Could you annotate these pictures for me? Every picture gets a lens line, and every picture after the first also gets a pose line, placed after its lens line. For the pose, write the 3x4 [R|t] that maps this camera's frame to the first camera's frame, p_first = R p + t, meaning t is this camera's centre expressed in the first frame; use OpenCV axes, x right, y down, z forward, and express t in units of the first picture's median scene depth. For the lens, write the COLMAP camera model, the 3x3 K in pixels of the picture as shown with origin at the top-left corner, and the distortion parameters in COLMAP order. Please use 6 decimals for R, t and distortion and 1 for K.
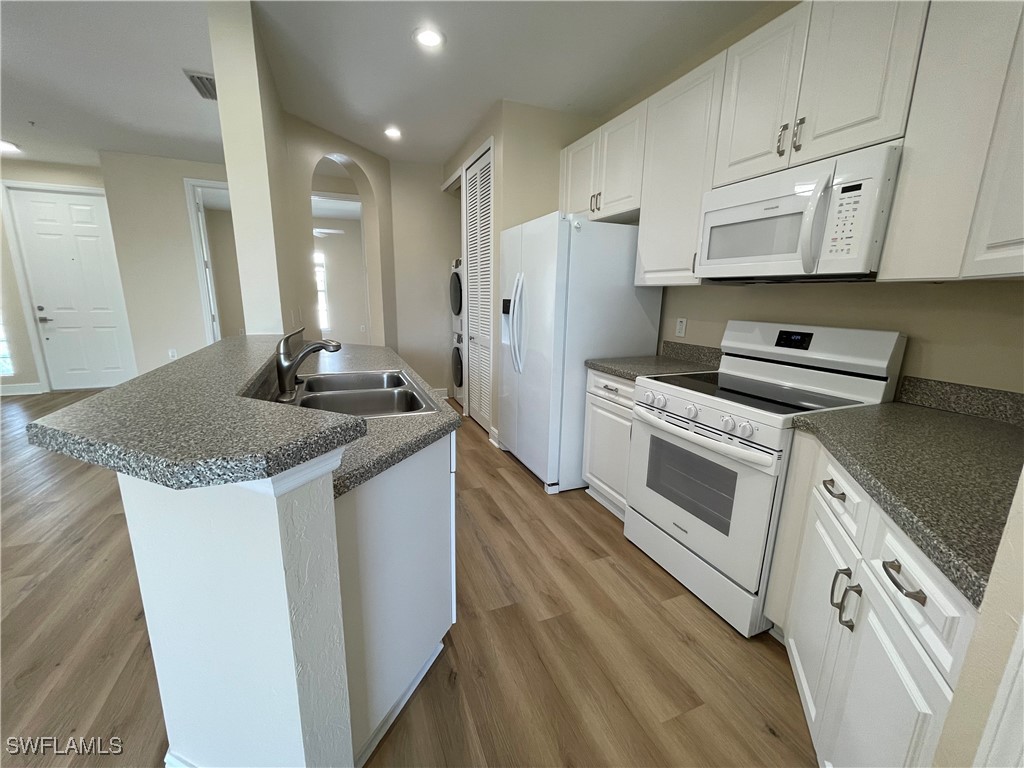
lens RADIAL K [[413.2, 0, 508.1], [0, 413.2, 385.2], [0, 0, 1]] dist [-0.002197, 0.000490]
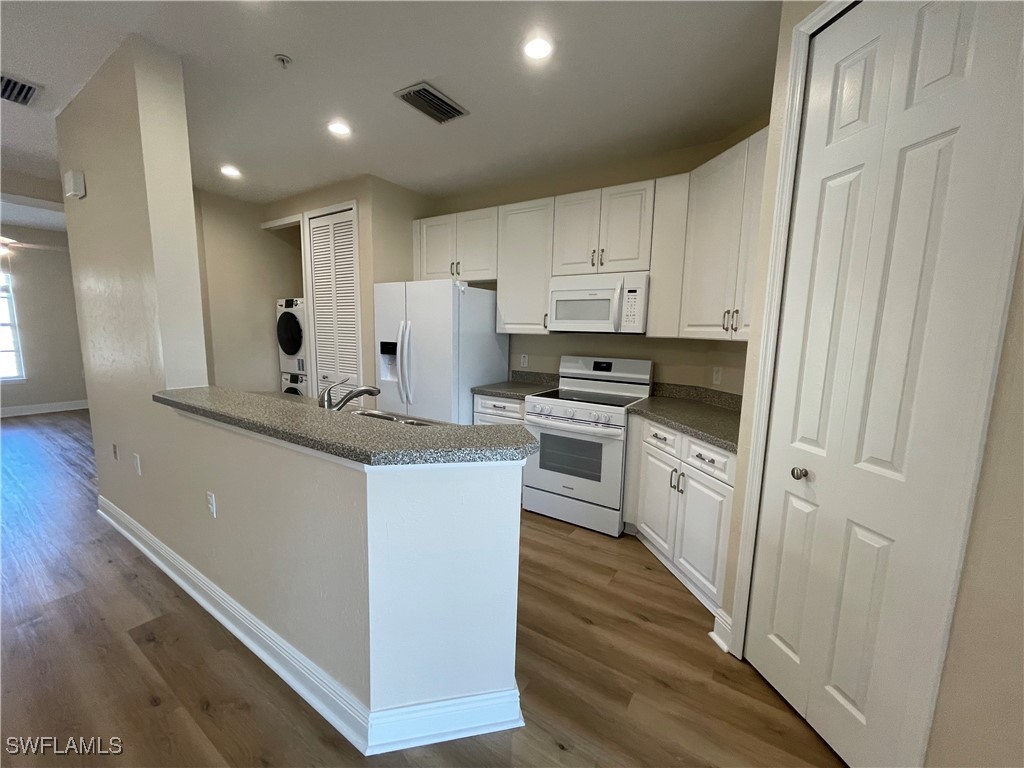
lens RADIAL K [[413.2, 0, 506.7], [0, 413.2, 384.5], [0, 0, 1]] dist [-0.002197, 0.000490]
pose [[0.828290, -0.074449, 0.555332, -0.604017], [0.112722, 0.993010, -0.035003, -0.018925], [-0.548844, 0.091591, 0.830892, -0.213856]]
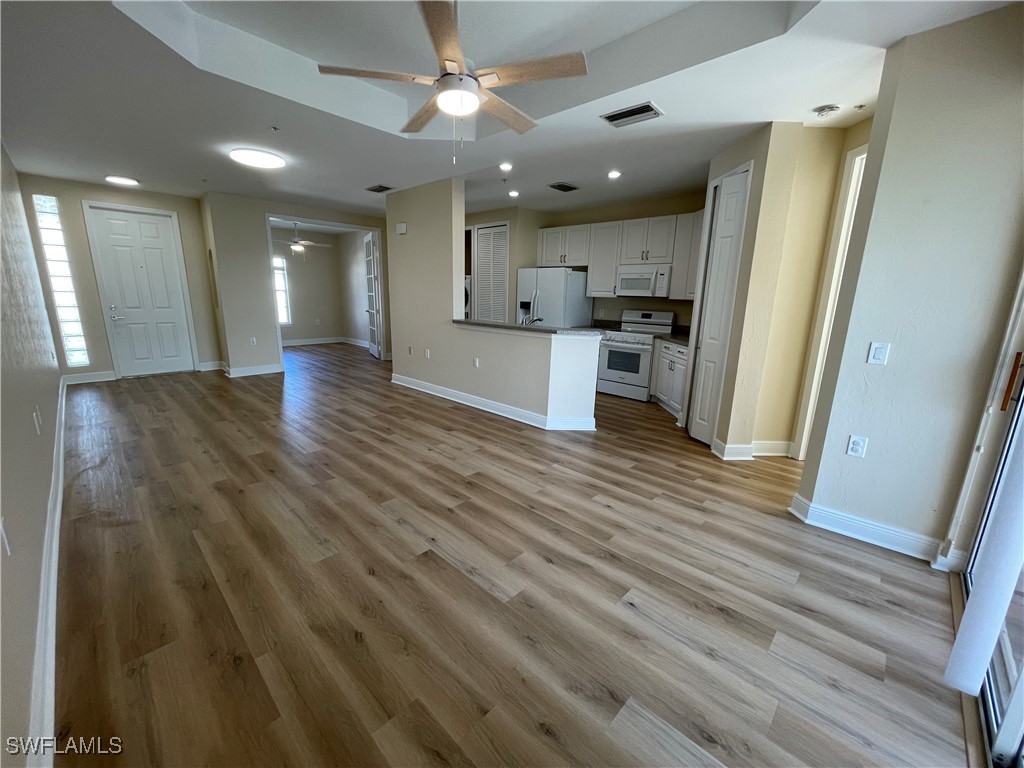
lens RADIAL K [[413.2, 0, 505.8], [0, 413.2, 386.1], [0, 0, 1]] dist [-0.002197, 0.000490]
pose [[0.916331, -0.084056, 0.391500, -1.512674], [0.077071, 0.996461, 0.033552, 0.225837], [-0.392934, -0.000571, 0.919566, -1.417057]]
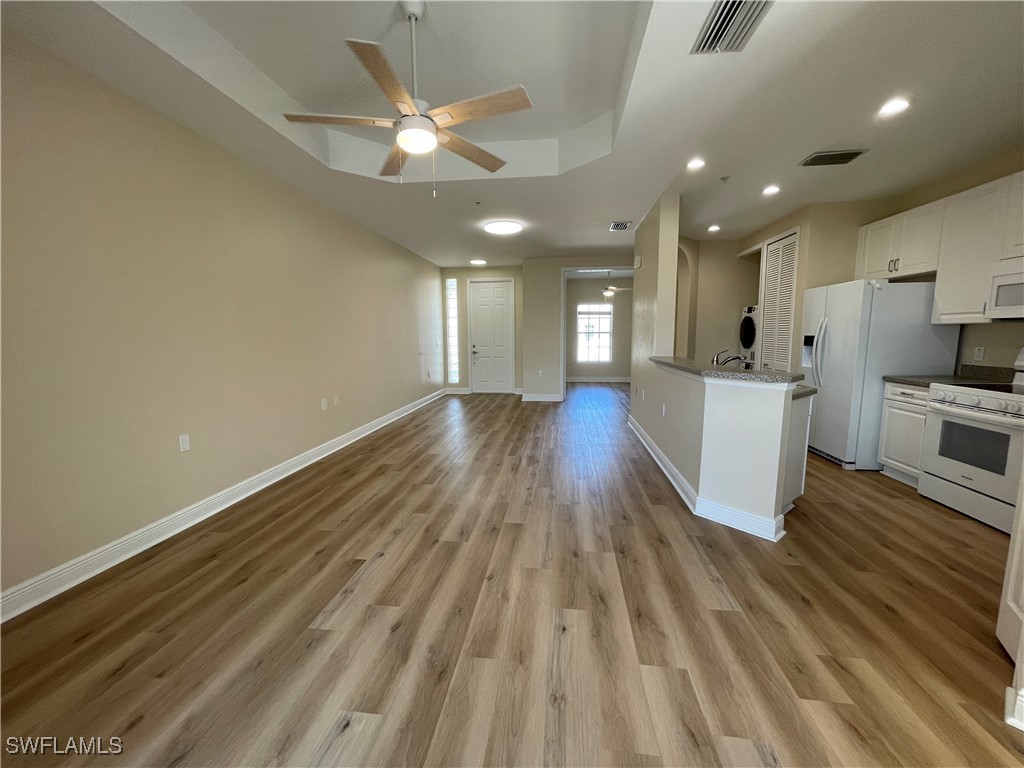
lens RADIAL K [[413.2, 0, 508.4], [0, 413.2, 385.5], [0, 0, 1]] dist [-0.002197, 0.000490]
pose [[0.869320, 0.038535, -0.492746, -0.318306], [-0.083383, 0.994100, -0.069365, 0.241394], [0.487166, 0.101387, 0.867404, -1.173348]]
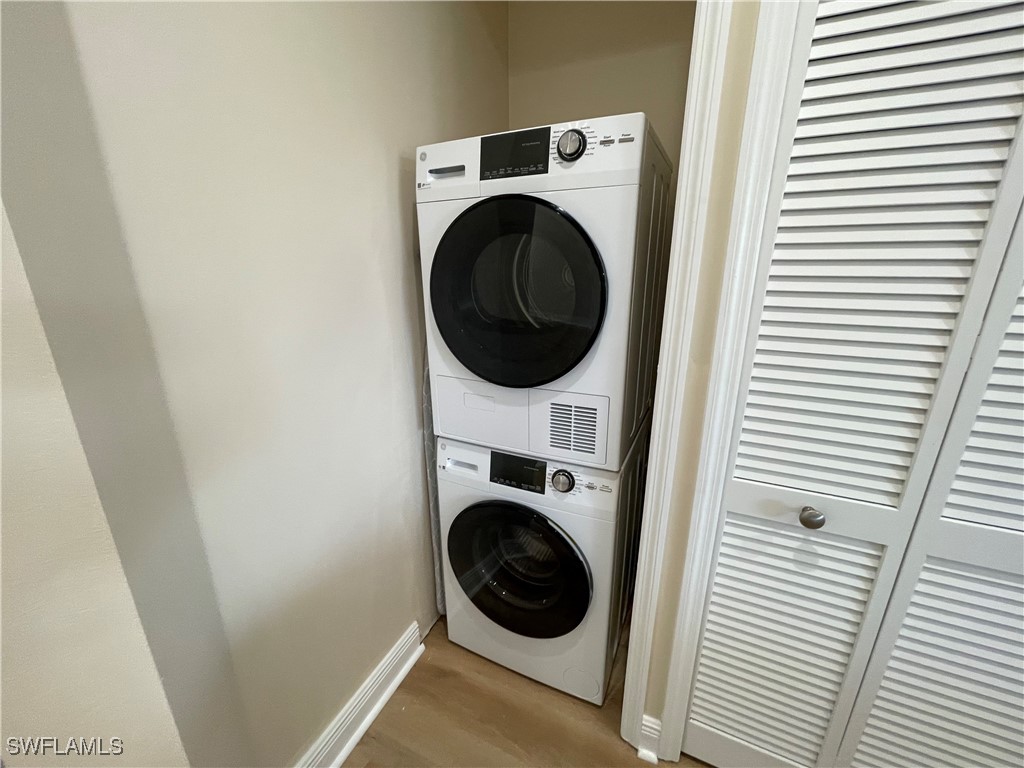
lens RADIAL K [[413.2, 0, 509.4], [0, 413.2, 382.9], [0, 0, 1]] dist [-0.002197, 0.000490]
pose [[0.735648, -0.210825, 0.643719, -0.675905], [0.160397, 0.977520, 0.136846, -0.492873], [-0.658099, 0.002580, 0.752927, 1.989458]]
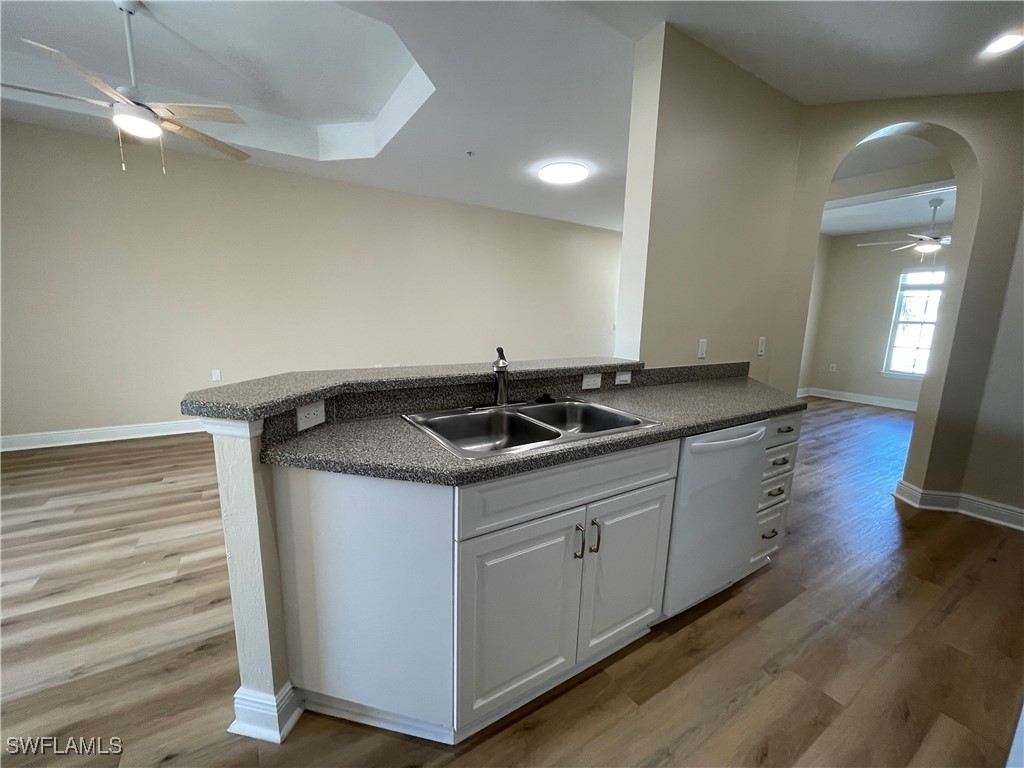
lens RADIAL K [[413.2, 0, 508.4], [0, 413.2, 385.4], [0, 0, 1]] dist [-0.002197, 0.000490]
pose [[0.174023, 0.155331, -0.972414, 0.427758], [-0.231367, 0.966288, 0.112947, -0.128985], [0.957176, 0.205329, 0.204095, 0.630771]]
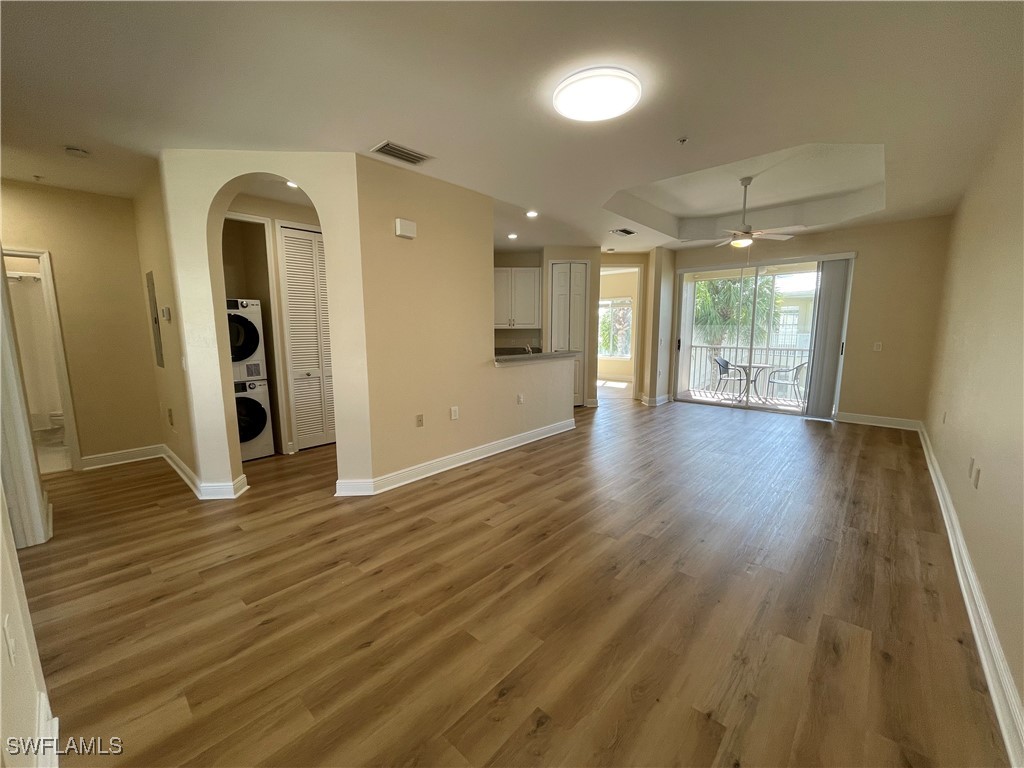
lens RADIAL K [[413.2, 0, 510.6], [0, 413.2, 387.3], [0, 0, 1]] dist [-0.002197, 0.000490]
pose [[-0.437585, -0.142667, 0.887787, -2.834300], [0.189052, 0.950666, 0.245954, -0.537281], [-0.879078, 0.275463, -0.389026, 2.031159]]
